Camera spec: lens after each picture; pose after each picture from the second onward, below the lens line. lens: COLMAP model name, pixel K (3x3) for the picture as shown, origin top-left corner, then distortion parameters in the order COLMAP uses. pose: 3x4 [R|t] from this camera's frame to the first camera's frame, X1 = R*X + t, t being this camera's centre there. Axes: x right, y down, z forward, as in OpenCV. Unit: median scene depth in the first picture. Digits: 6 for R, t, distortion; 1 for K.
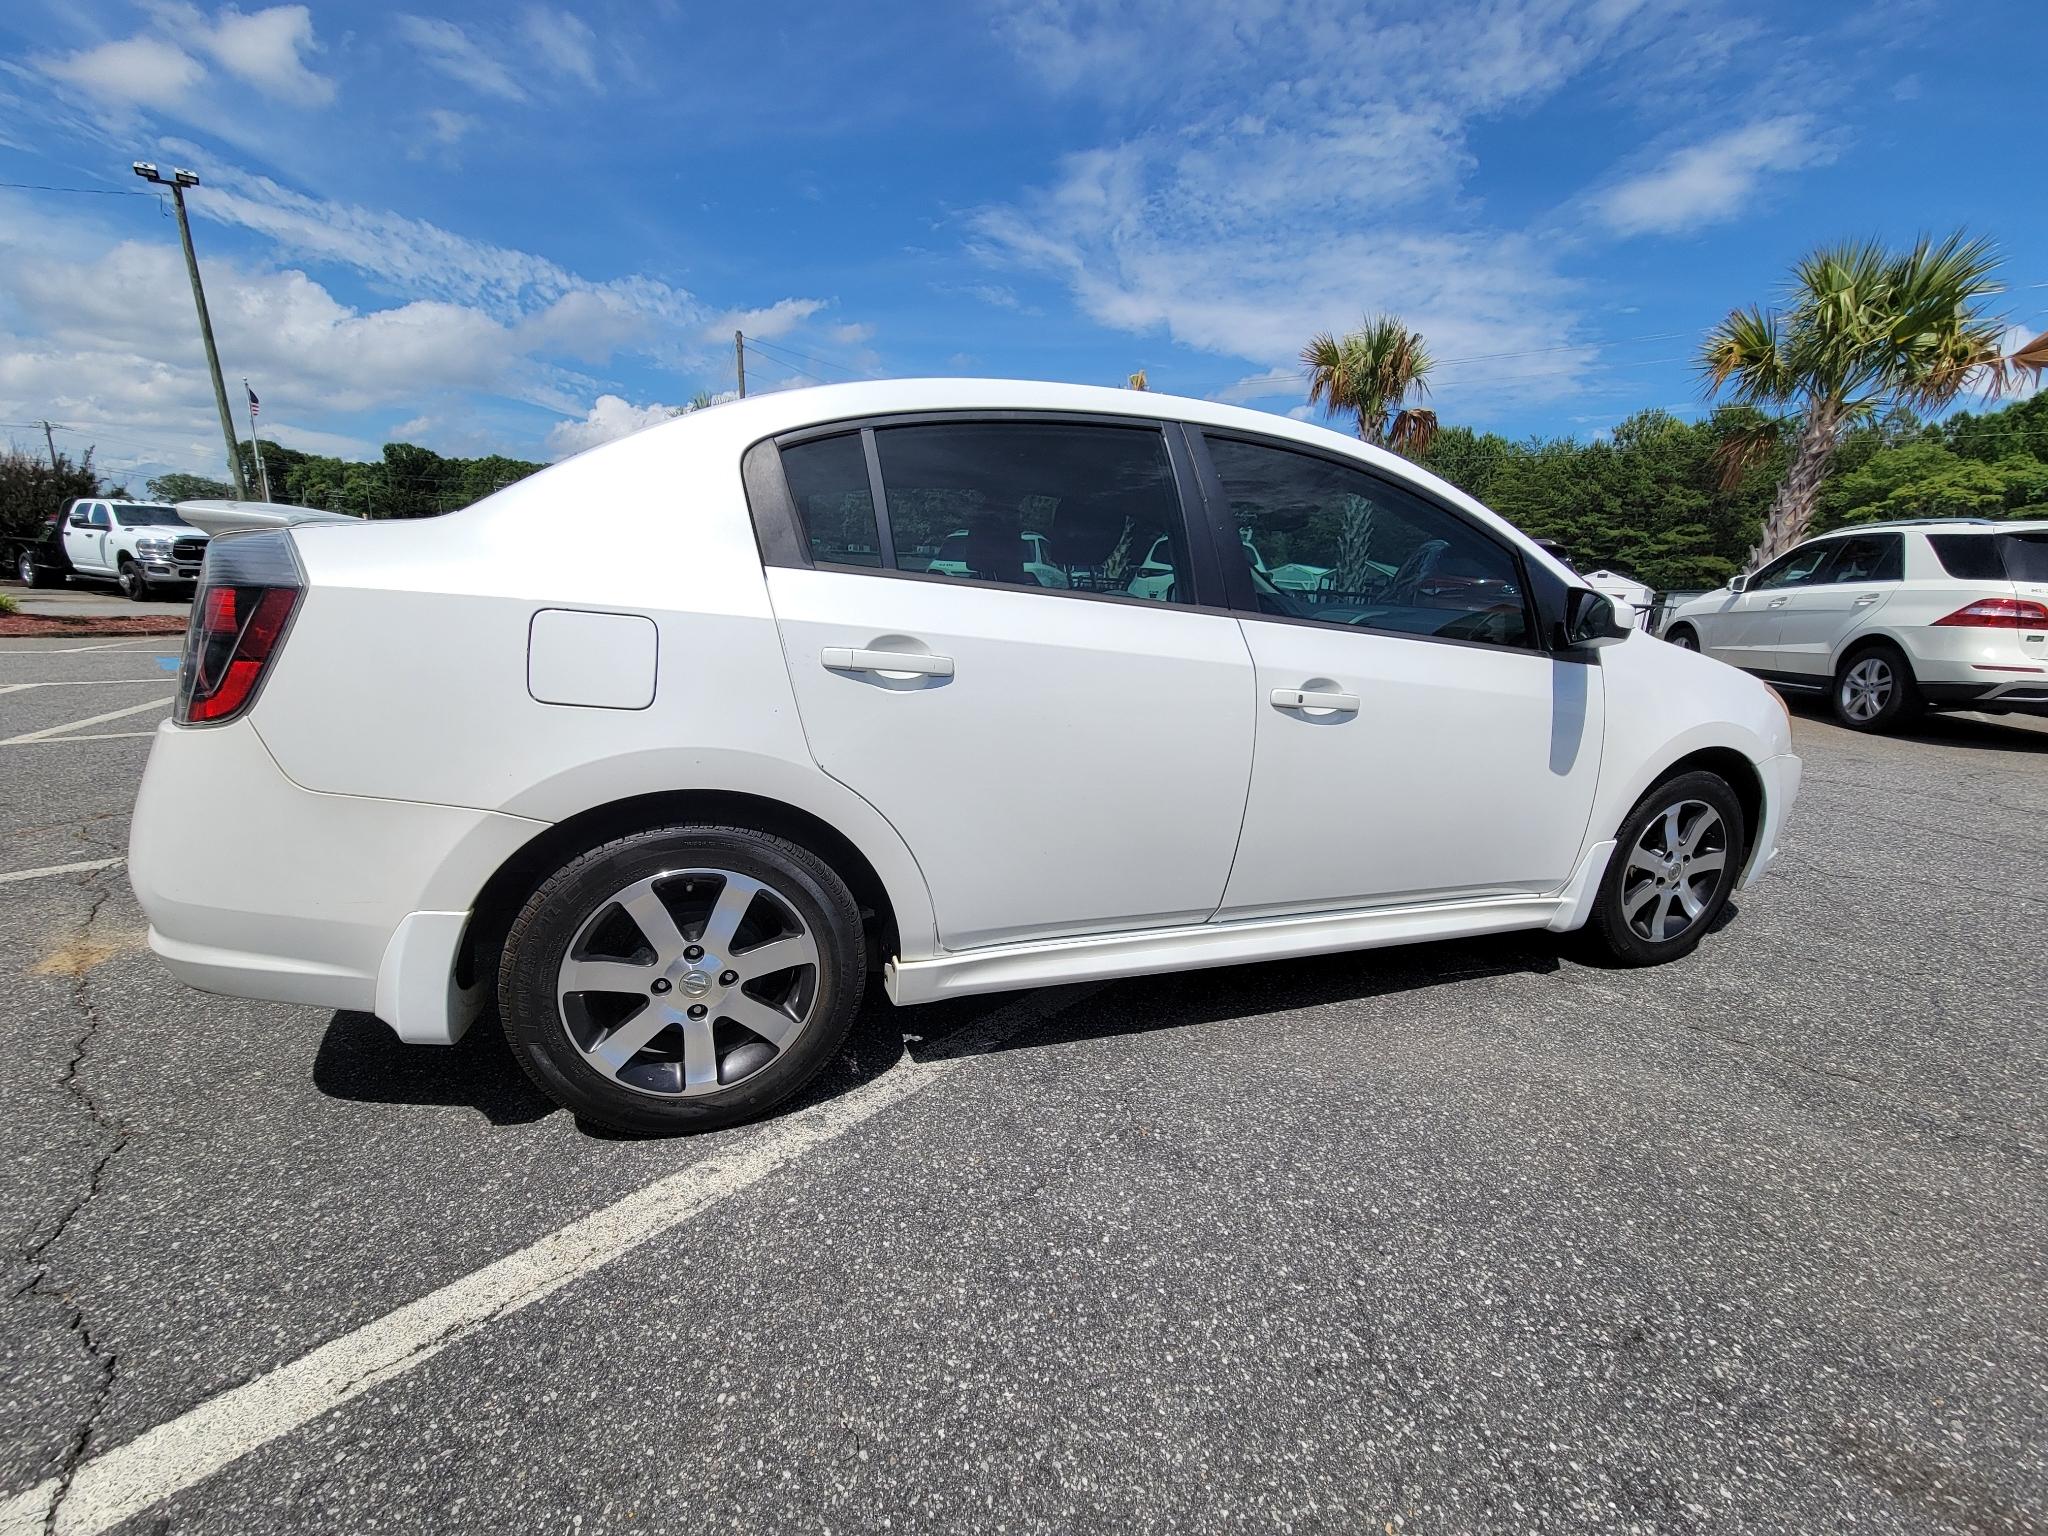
lens RADIAL K [[835.6, 0, 1034.8], [0, 835.6, 776.8], [0, 0, 1]] dist [-0.000433, -0.000756]
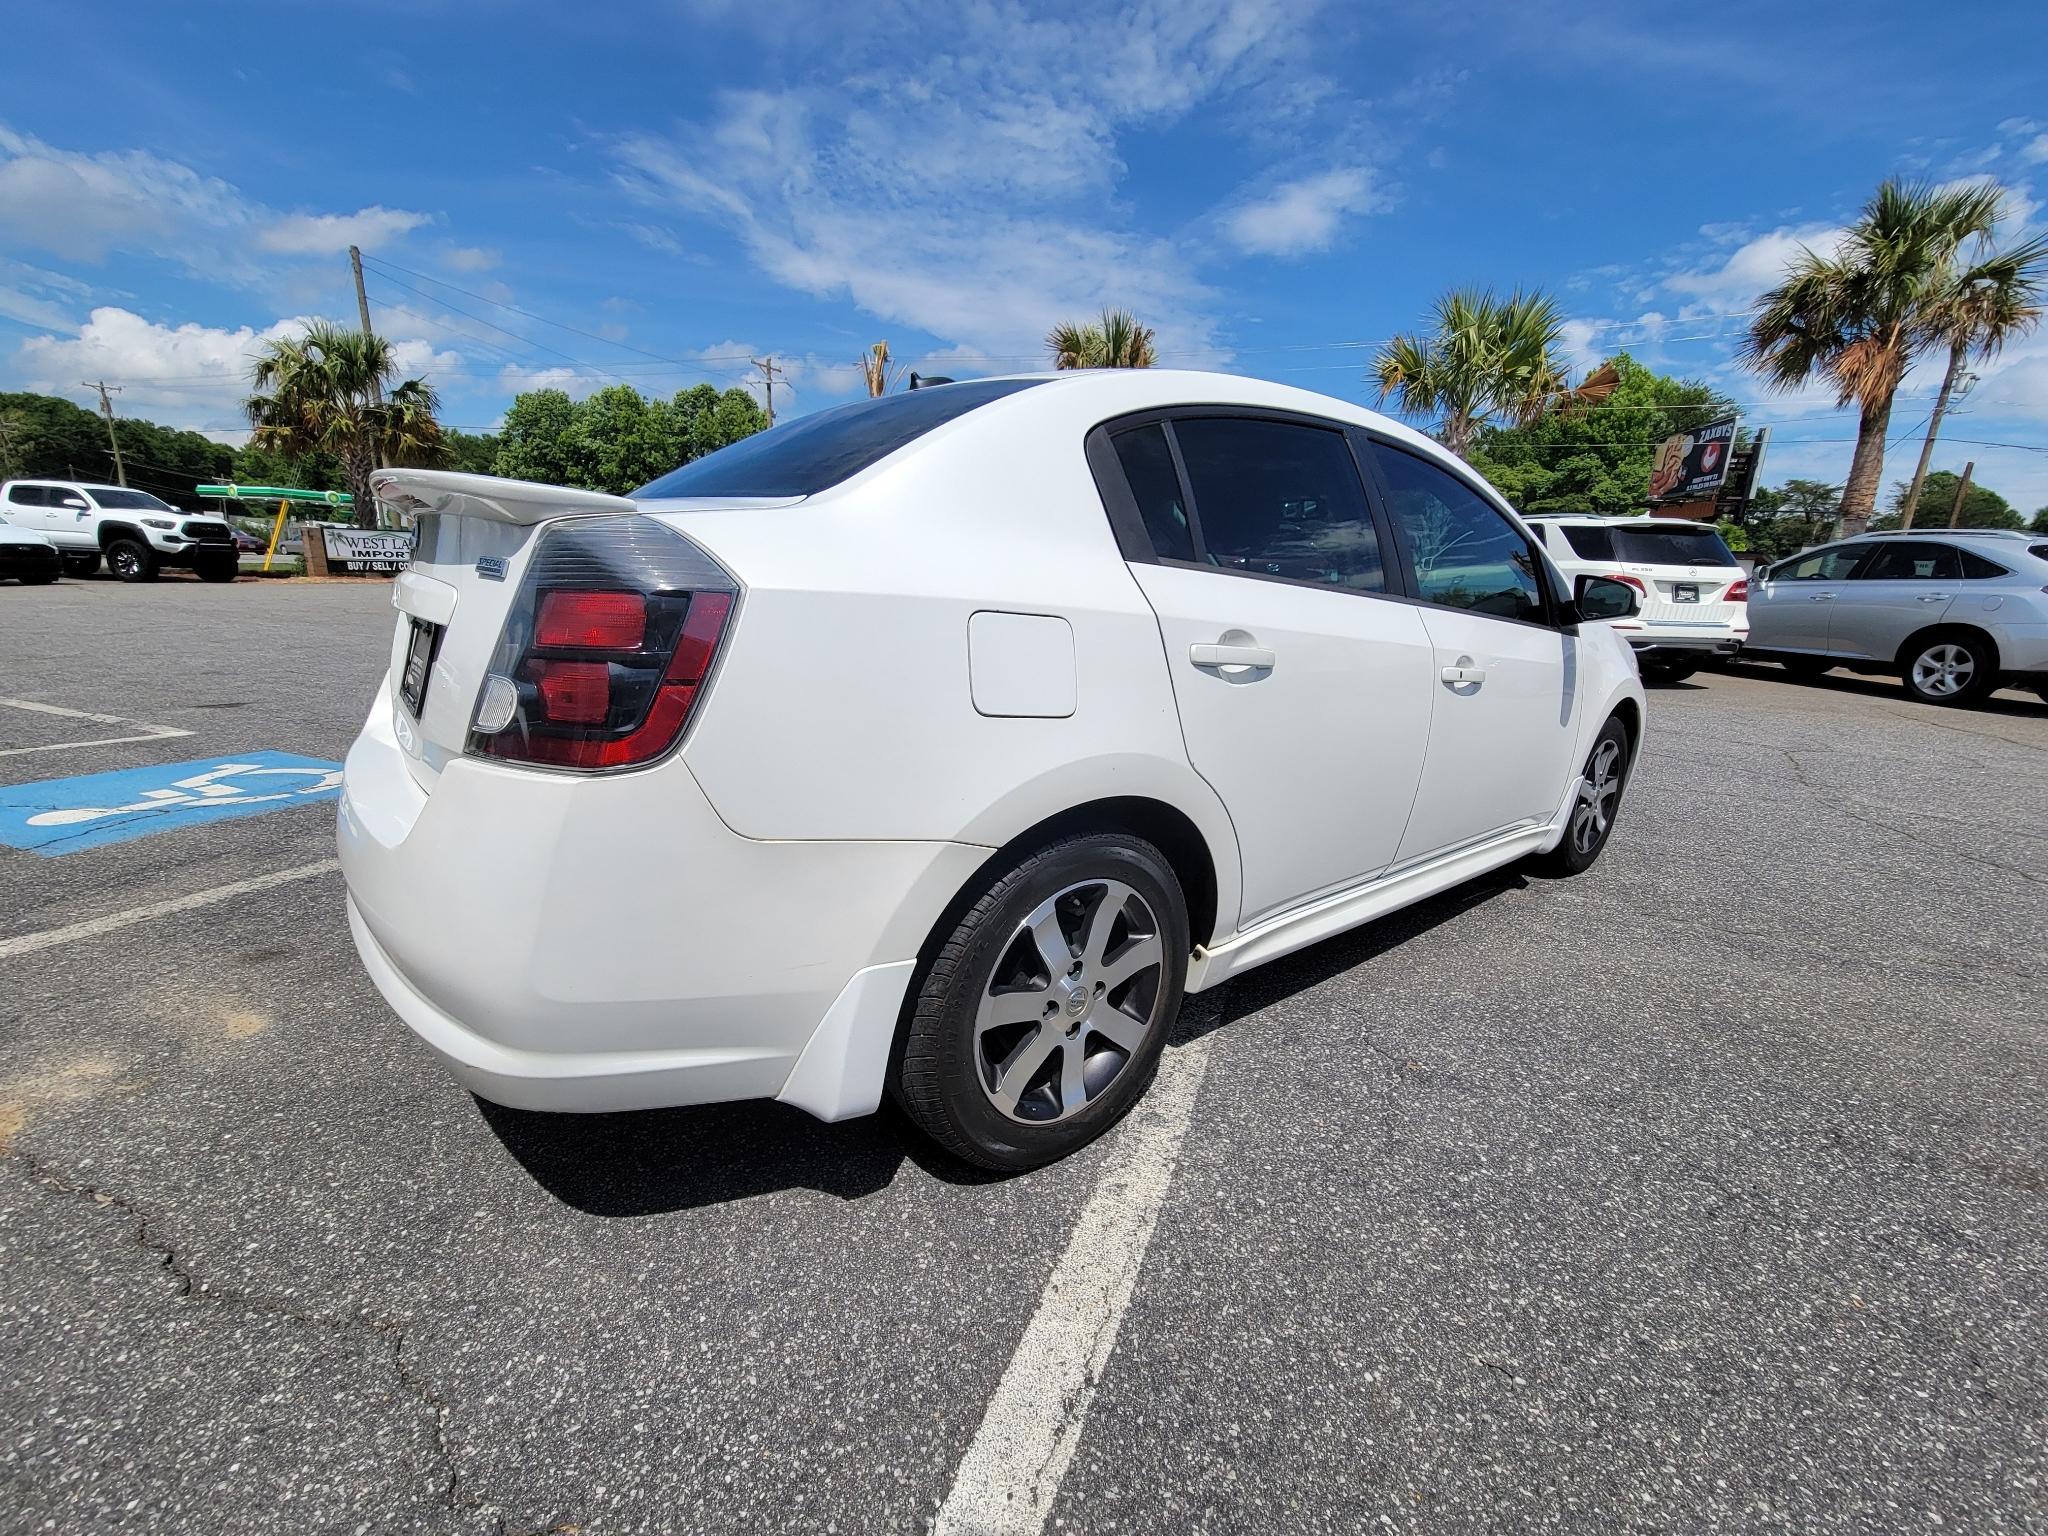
lens RADIAL K [[837.4, 0, 1032.6], [0, 837.4, 774.1], [0, 0, 1]] dist [0.000906, -0.002229]
pose [[0.943145, -0.078646, 0.322944, -0.735214], [0.070179, 0.996818, 0.037799, -0.048847], [-0.324889, -0.012986, 0.945663, 0.115099]]
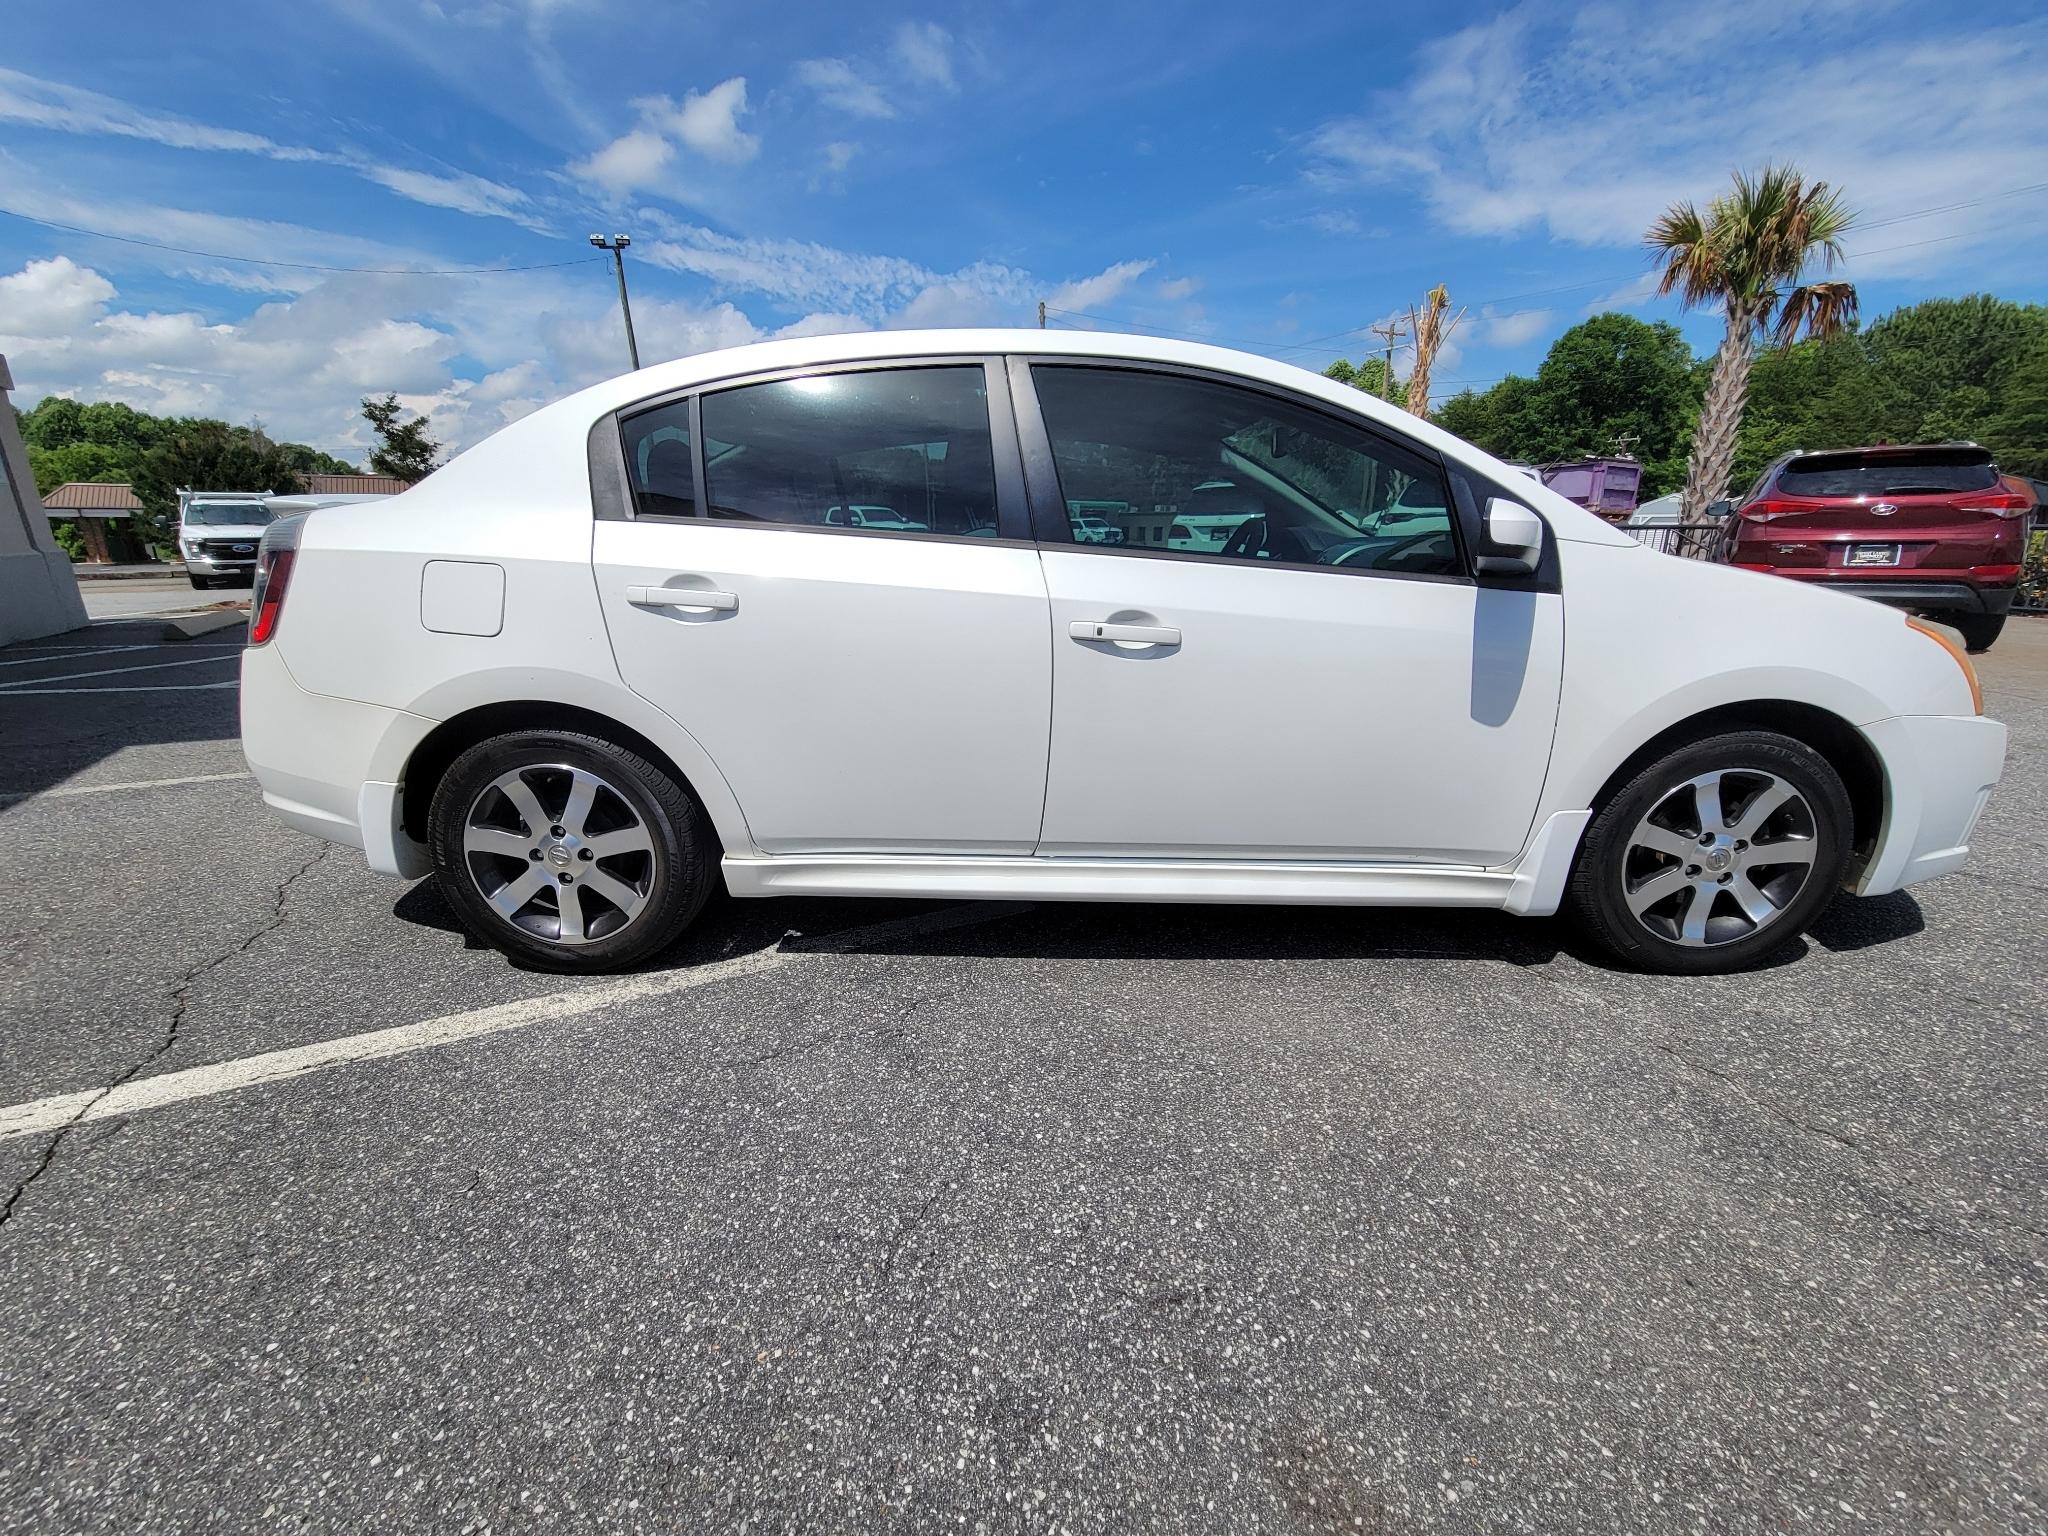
lens RADIAL K [[837.4, 0, 1032.6], [0, 837.4, 774.1], [0, 0, 1]] dist [0.000906, -0.002229]
pose [[0.934657, 0.053866, -0.351446, 0.701854], [-0.039165, 0.998040, 0.048811, 0.032870], [0.353387, -0.031857, 0.934935, 0.064081]]
